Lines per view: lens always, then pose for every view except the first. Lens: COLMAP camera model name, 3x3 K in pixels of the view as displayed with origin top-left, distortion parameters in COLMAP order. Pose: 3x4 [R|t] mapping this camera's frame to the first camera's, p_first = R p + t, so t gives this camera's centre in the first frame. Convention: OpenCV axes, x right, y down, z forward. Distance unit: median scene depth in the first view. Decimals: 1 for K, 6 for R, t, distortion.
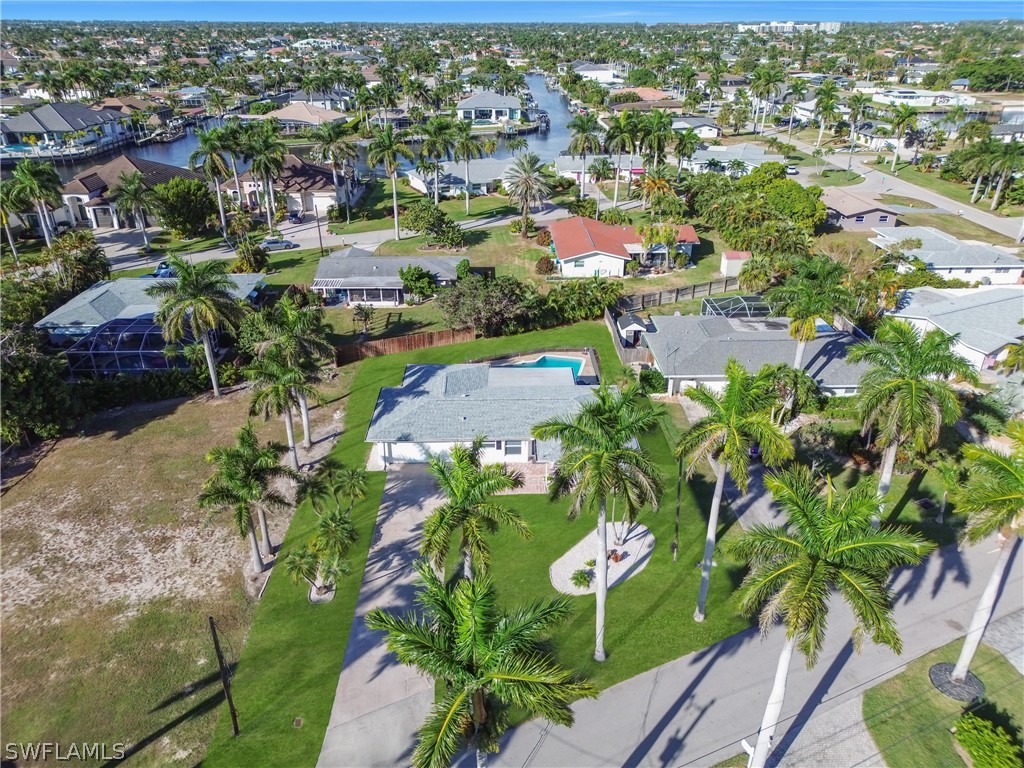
lens RADIAL K [[715.7, 0, 512.0], [0, 715.7, 384.0], [0, 0, 1]] dist [0.050749, -0.051231]
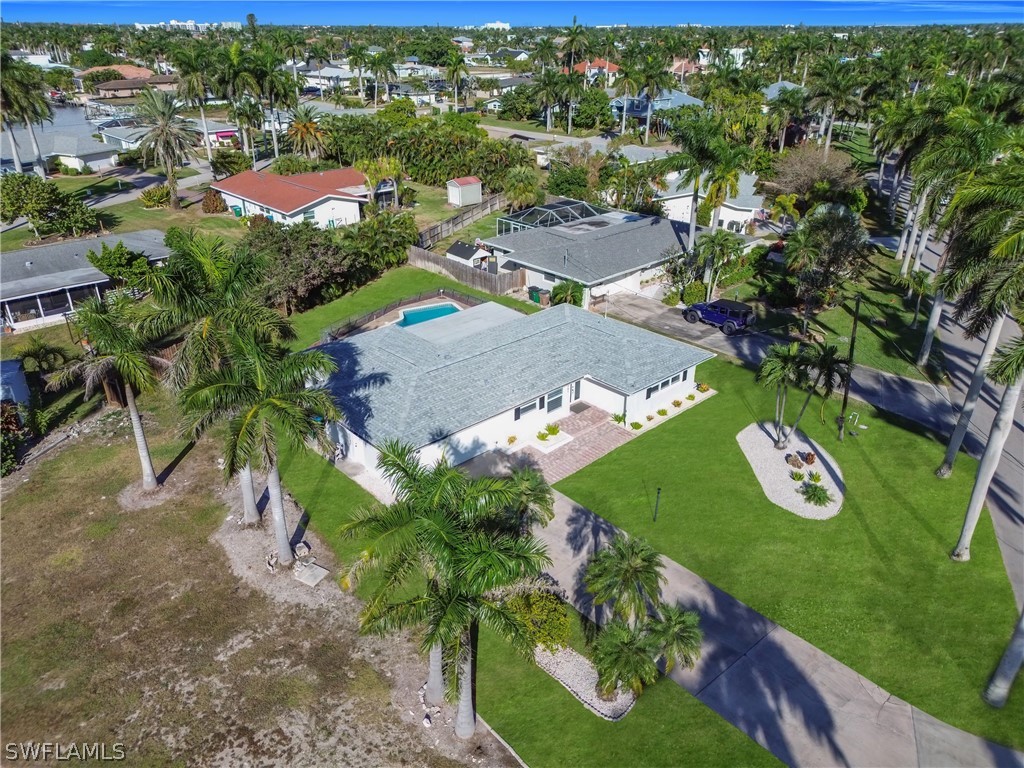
lens RADIAL K [[715.7, 0, 512.0], [0, 715.7, 384.0], [0, 0, 1]] dist [0.050749, -0.051231]
pose [[0.751256, -0.291781, 0.592013, -0.271162], [0.293669, 0.951066, 0.096082, -0.004414], [-0.591078, 0.101673, 0.800181, 0.274556]]
